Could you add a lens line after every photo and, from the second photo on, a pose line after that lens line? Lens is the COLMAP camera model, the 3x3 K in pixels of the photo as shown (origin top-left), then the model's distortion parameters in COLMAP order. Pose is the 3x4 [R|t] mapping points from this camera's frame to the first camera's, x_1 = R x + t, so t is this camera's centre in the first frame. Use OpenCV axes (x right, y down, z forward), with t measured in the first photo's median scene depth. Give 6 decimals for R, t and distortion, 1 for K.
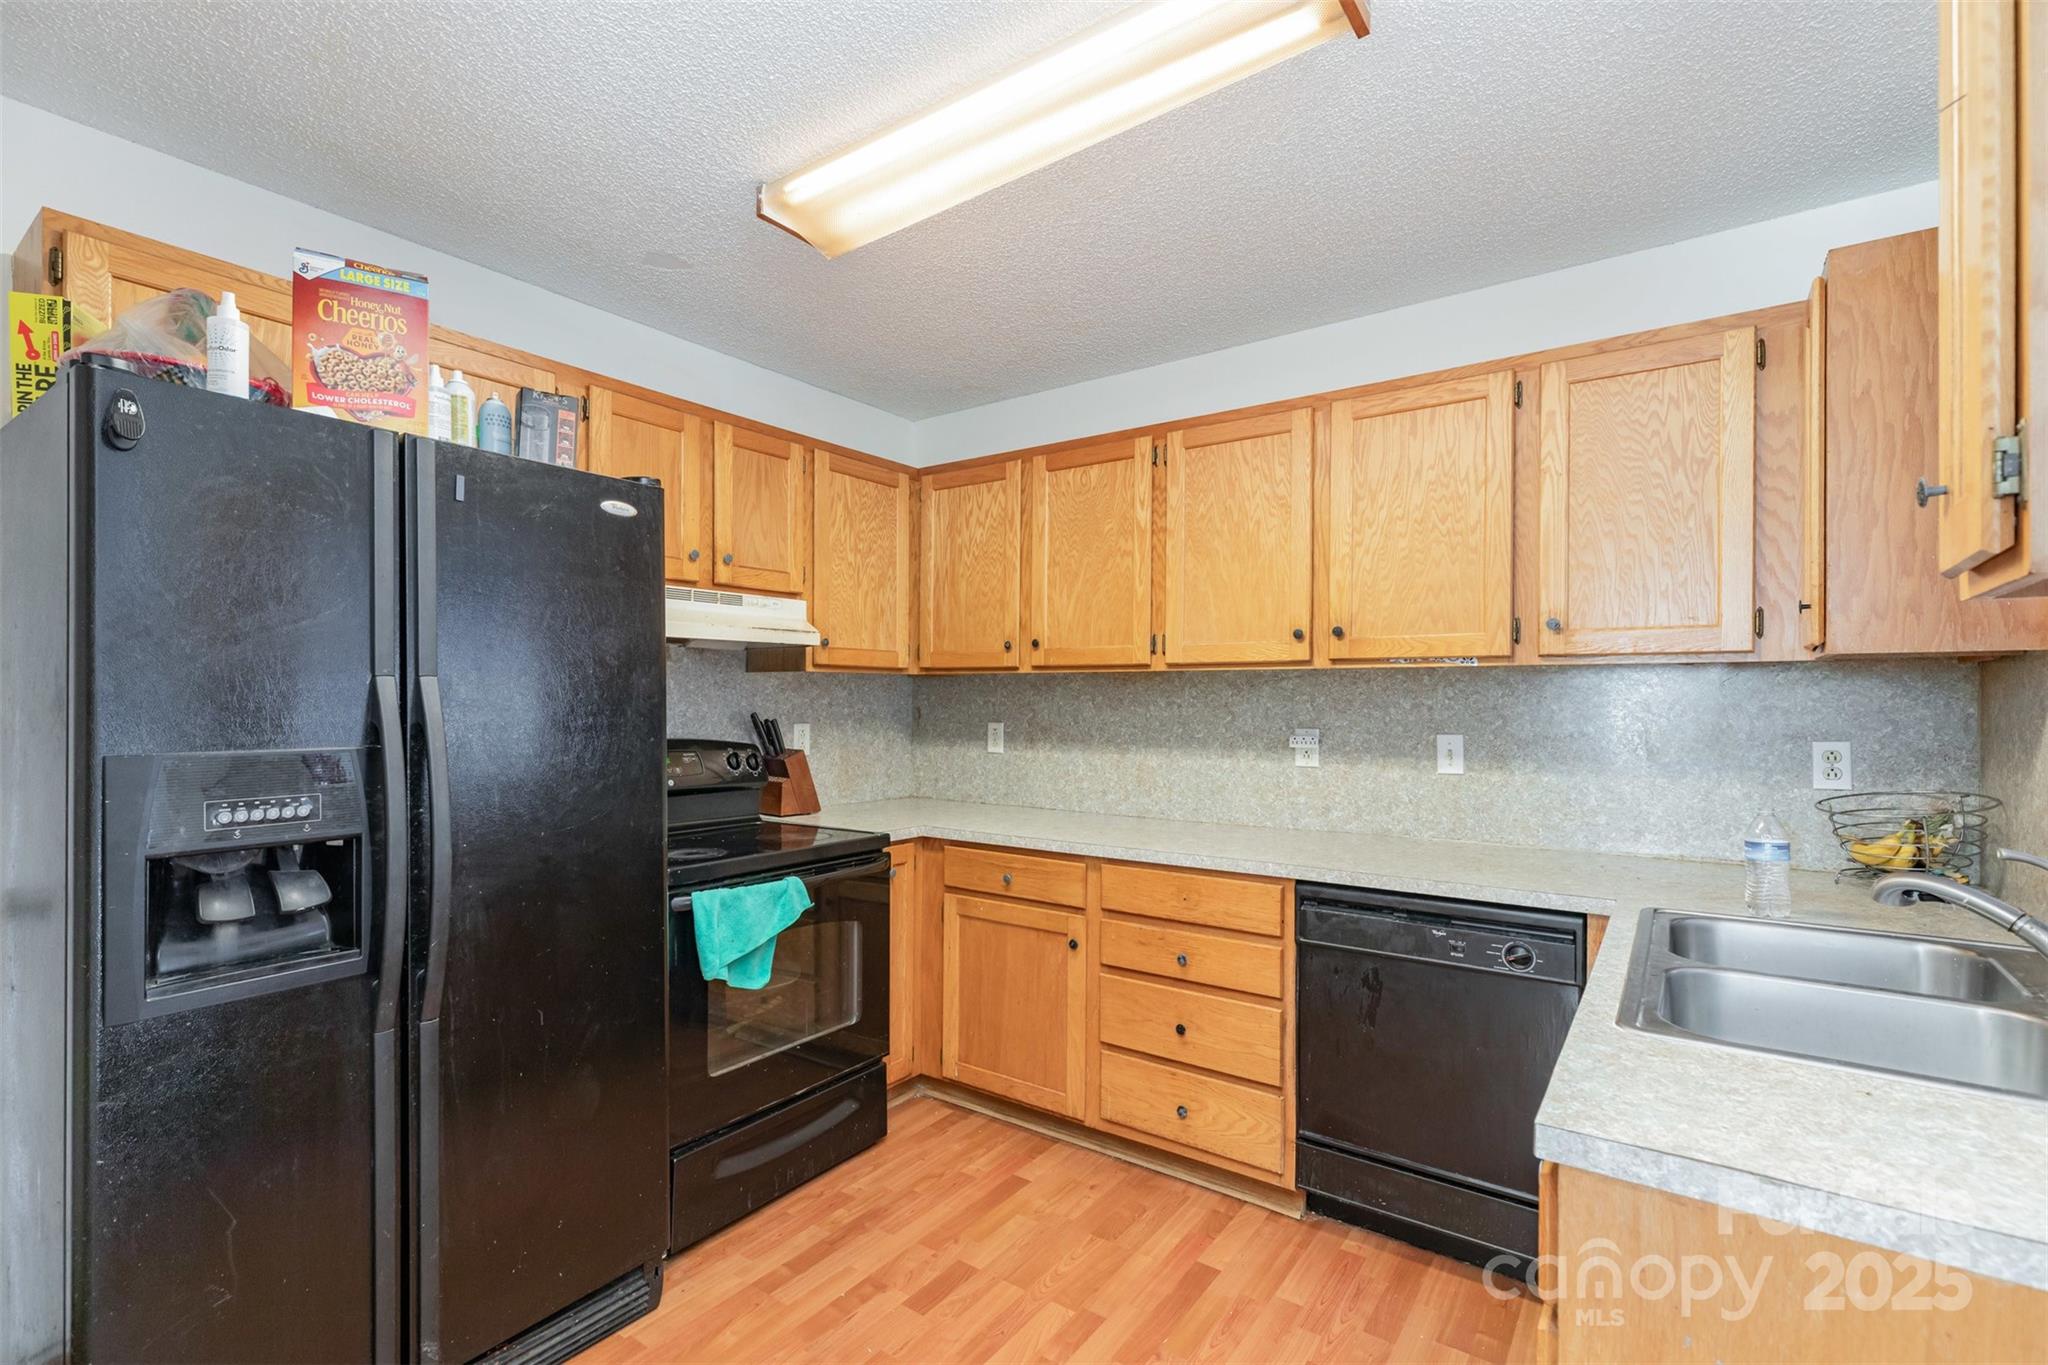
lens RADIAL K [[933.4, 0, 1016.6], [0, 933.4, 690.2], [0, 0, 1]] dist [-0.001973, -0.000293]
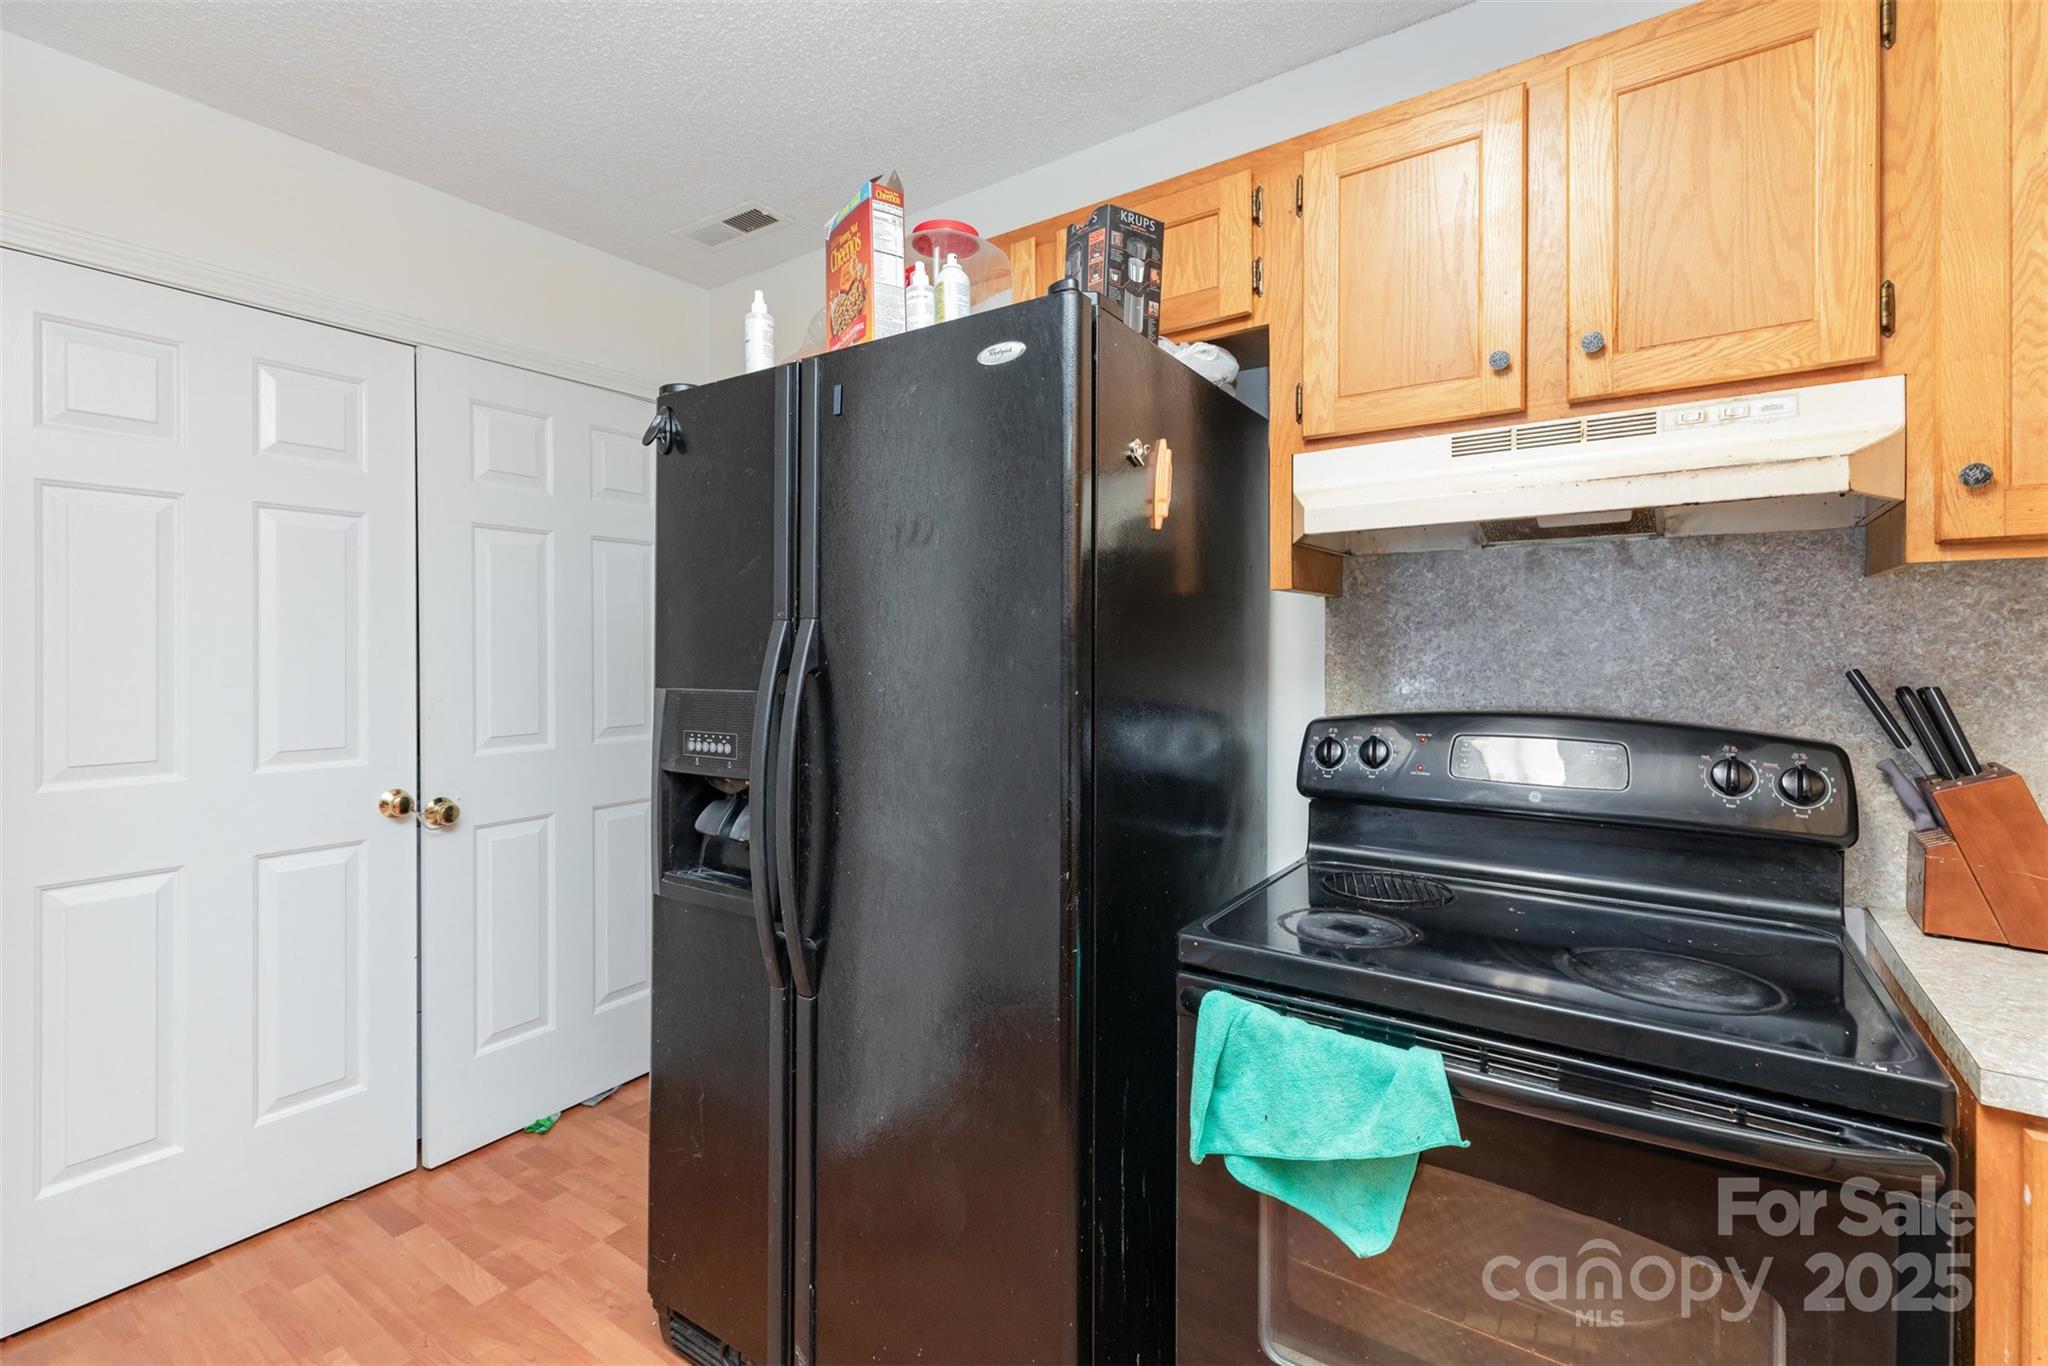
lens RADIAL K [[928.4, 0, 1020.3], [0, 928.4, 656.3], [0, 0, 1]] dist [0.000275, -0.000048]
pose [[0.005896, 0.007119, -0.999957, 0.184783], [0.013798, 0.999879, 0.007200, 0.012225], [0.999887, -0.013840, 0.005797, 0.810362]]
